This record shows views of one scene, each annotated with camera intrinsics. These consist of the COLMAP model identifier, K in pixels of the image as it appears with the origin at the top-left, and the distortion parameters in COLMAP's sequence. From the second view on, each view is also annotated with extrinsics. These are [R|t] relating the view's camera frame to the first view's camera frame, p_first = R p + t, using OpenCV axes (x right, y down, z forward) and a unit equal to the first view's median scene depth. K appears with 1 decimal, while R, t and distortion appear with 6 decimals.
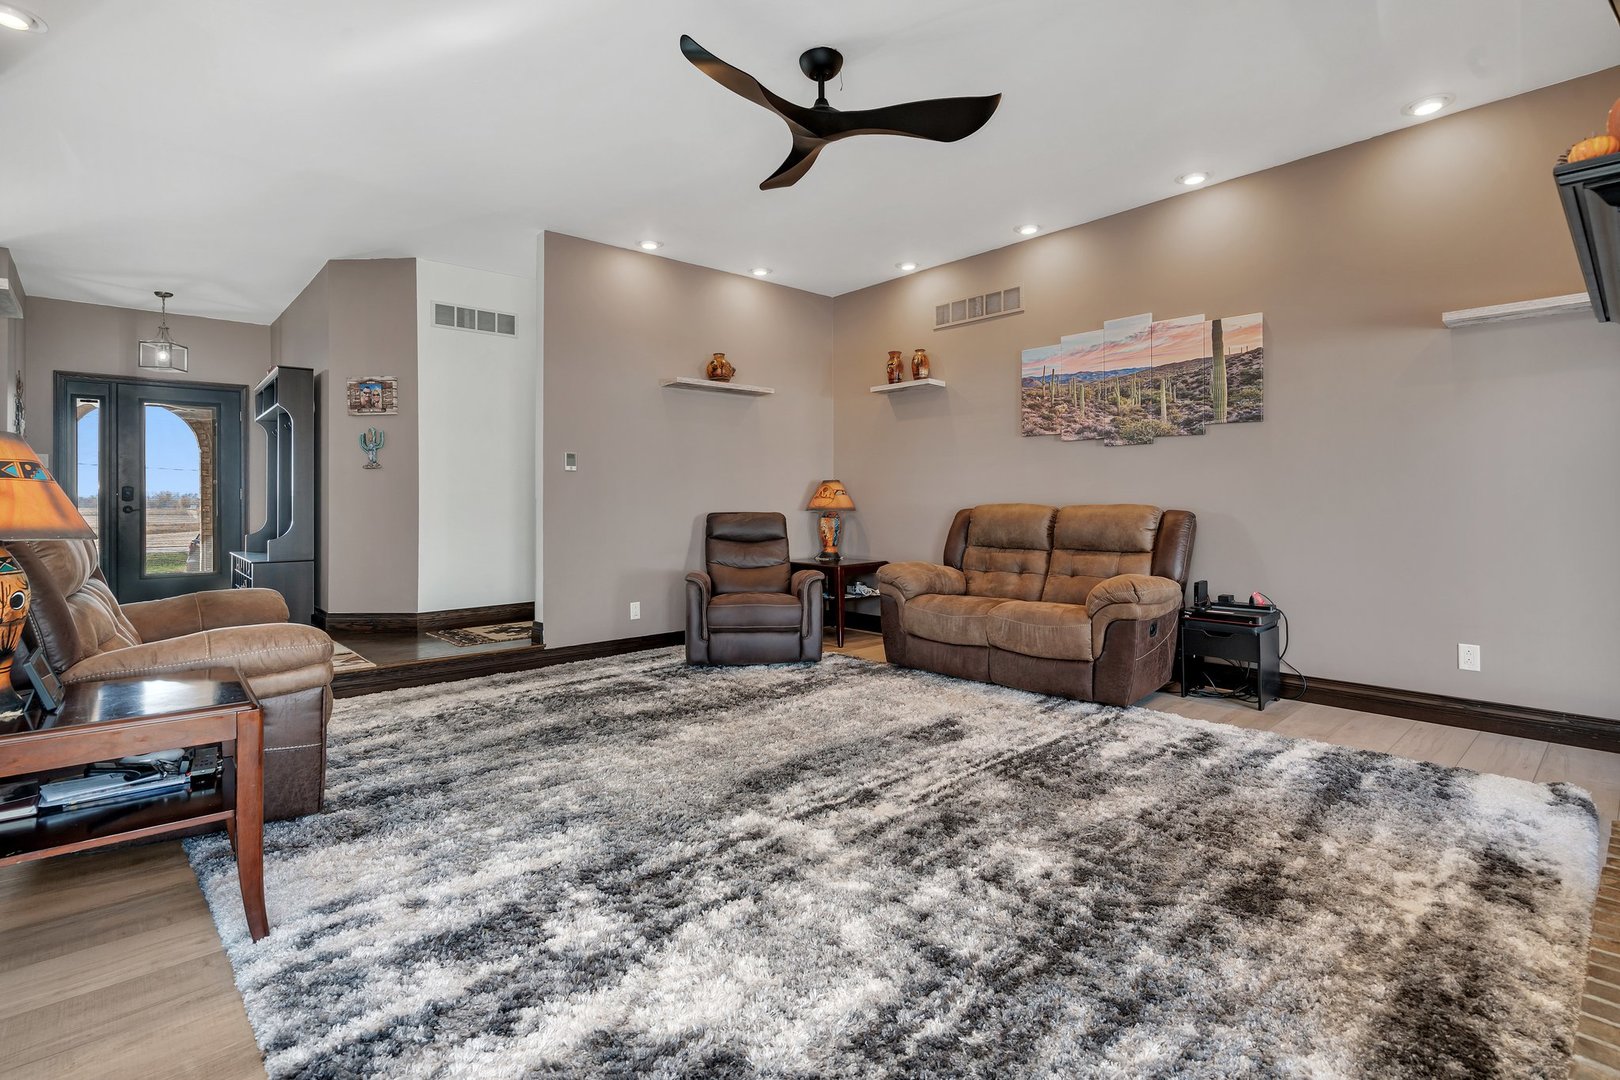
lens RADIAL K [[763.3, 0, 812.9], [0, 763.3, 508.9], [0, 0, 1]] dist [-0.001719, -0.000136]
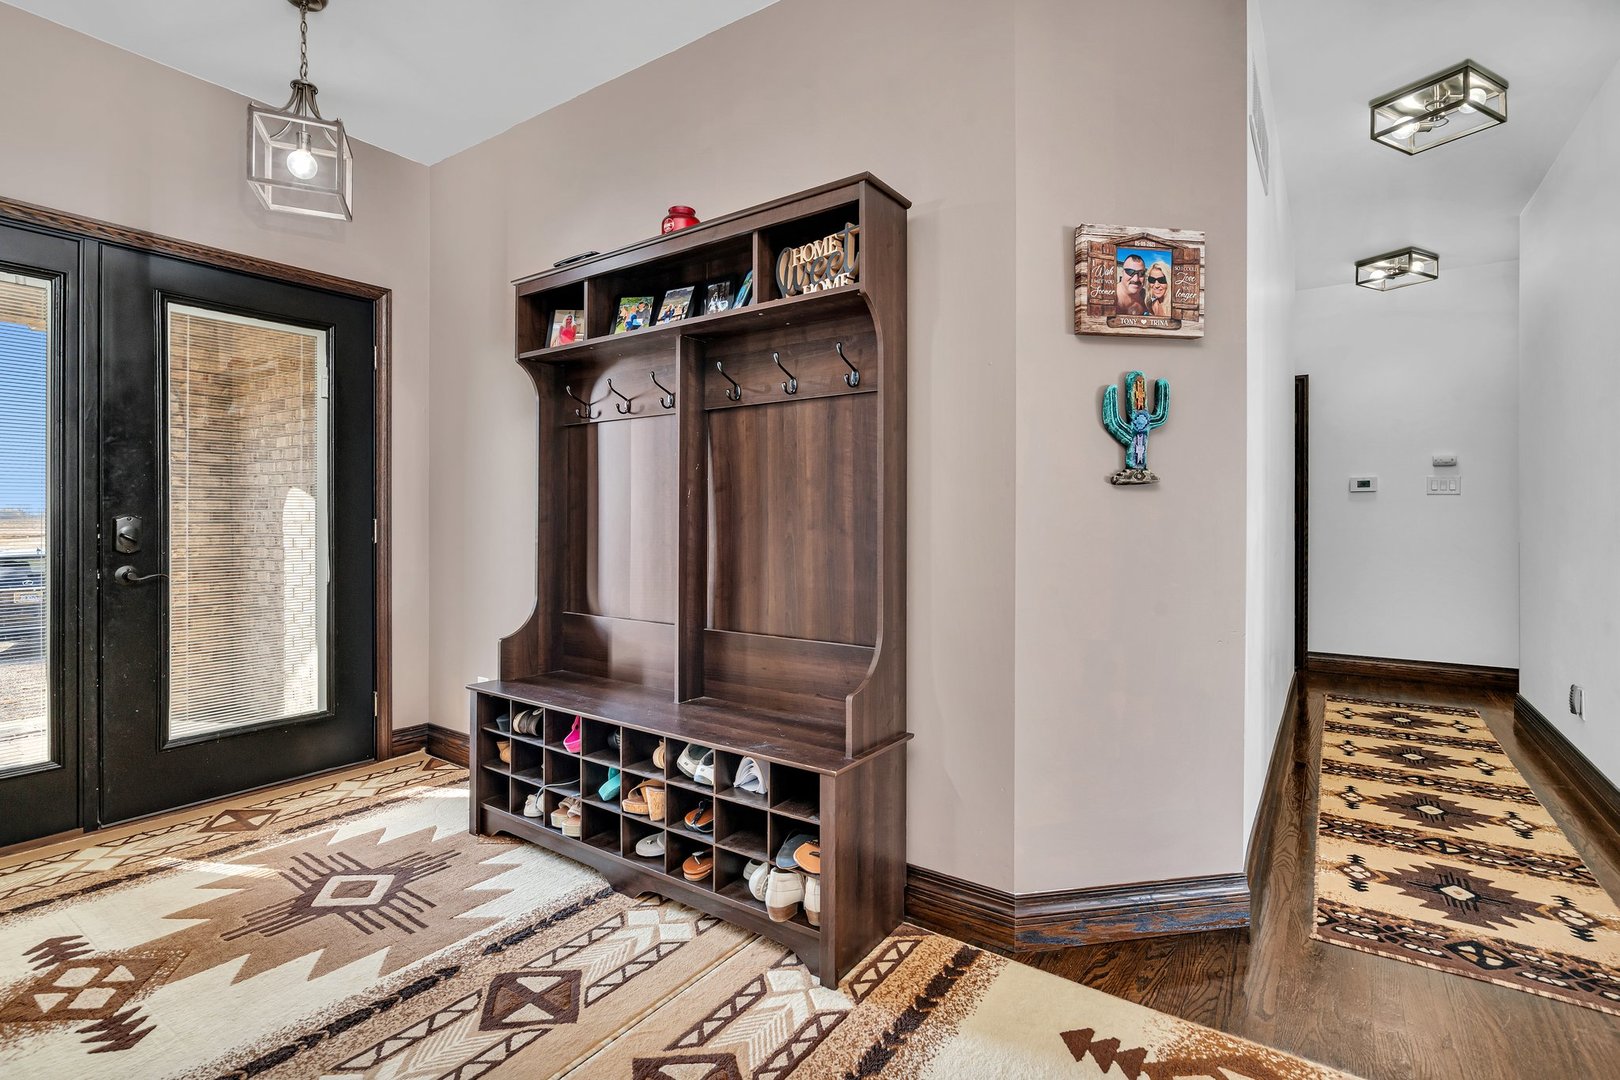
lens RADIAL K [[763.3, 0, 812.9], [0, 763.3, 508.9], [0, 0, 1]] dist [-0.001719, -0.000136]
pose [[0.974725, 0.003874, 0.223376, -0.807854], [-0.001599, 0.999945, -0.010363, -0.038537], [-0.223404, 0.009744, 0.974677, 0.689334]]
